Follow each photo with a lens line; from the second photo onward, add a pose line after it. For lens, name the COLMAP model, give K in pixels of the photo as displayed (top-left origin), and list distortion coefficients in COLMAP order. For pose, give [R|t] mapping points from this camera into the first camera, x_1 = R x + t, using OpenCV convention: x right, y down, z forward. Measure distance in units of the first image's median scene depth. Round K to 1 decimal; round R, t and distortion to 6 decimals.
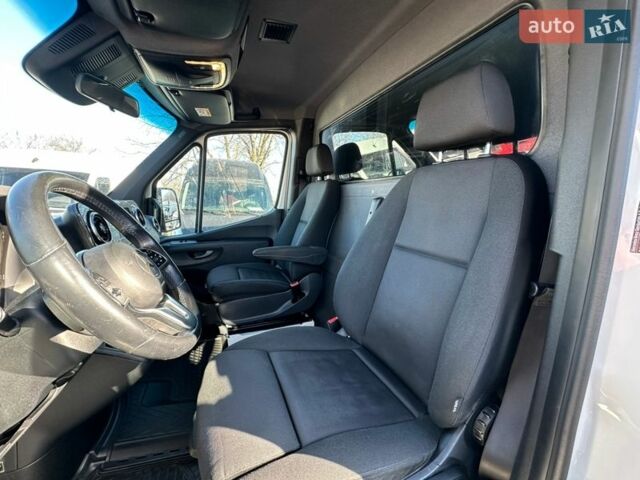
lens RADIAL K [[255.8, 0, 320.4], [0, 255.8, 238.5], [0, 0, 1]] dist [0.002007, 0.000030]
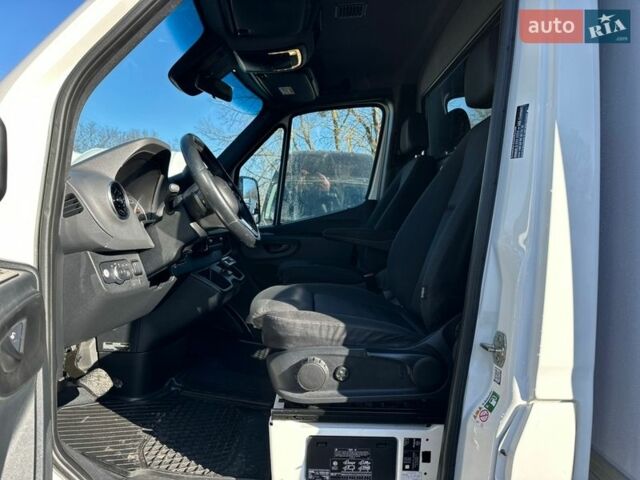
lens RADIAL K [[446.8, 0, 321.1], [0, 446.8, 238.4], [0, 0, 1]] dist [0.190415, -0.255118]
pose [[0.929997, 0.026225, -0.366629, 0.315493], [-0.066272, 0.993069, -0.097072, 0.225727], [0.361542, 0.114574, 0.925289, -0.493246]]
